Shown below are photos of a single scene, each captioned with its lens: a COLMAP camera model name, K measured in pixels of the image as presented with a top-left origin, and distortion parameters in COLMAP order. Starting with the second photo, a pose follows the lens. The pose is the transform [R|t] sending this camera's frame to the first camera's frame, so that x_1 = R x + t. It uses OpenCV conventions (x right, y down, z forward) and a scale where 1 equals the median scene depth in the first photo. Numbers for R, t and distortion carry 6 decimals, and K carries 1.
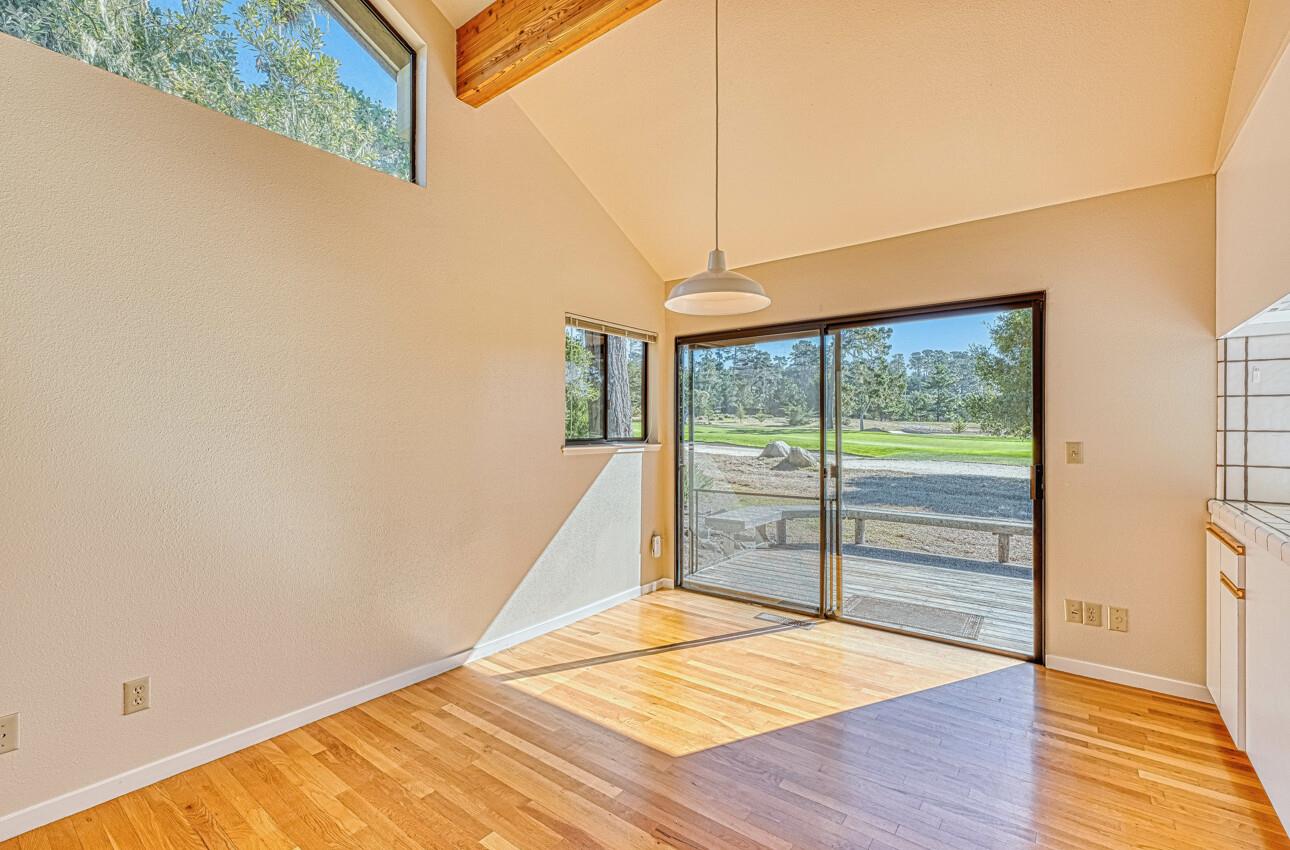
lens RADIAL K [[563.8, 0, 644.4], [0, 563.8, 430.3], [0, 0, 1]] dist [-0.000348, -0.000110]
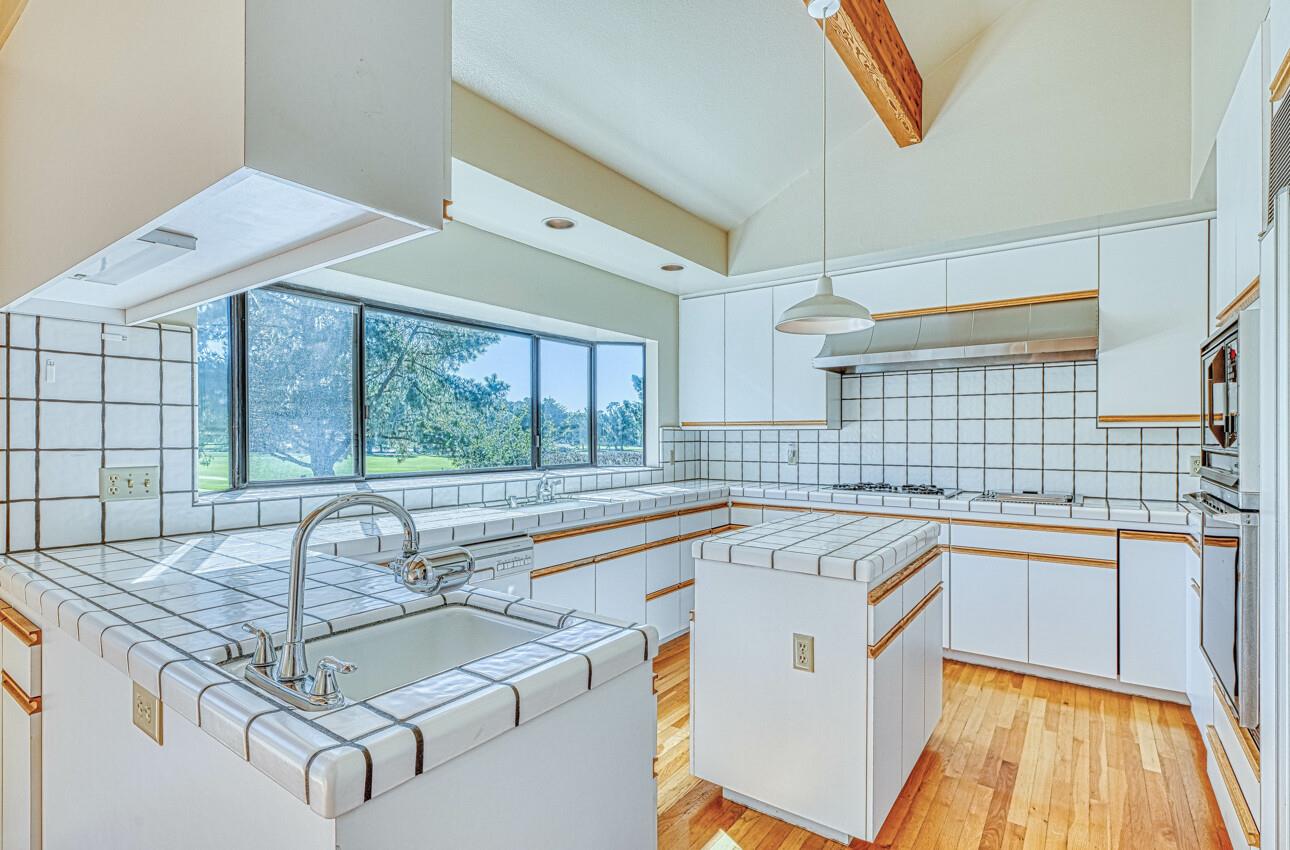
lens RADIAL K [[617.1, 0, 646.2], [0, 617.1, 434.5], [0, 0, 1]] dist [0.001369, 0.000314]
pose [[-0.038700, 0.001184, 0.999250, 0.264139], [0.003717, 0.999993, -0.001041, -0.014014], [-0.999244, 0.003674, -0.038704, 0.267036]]
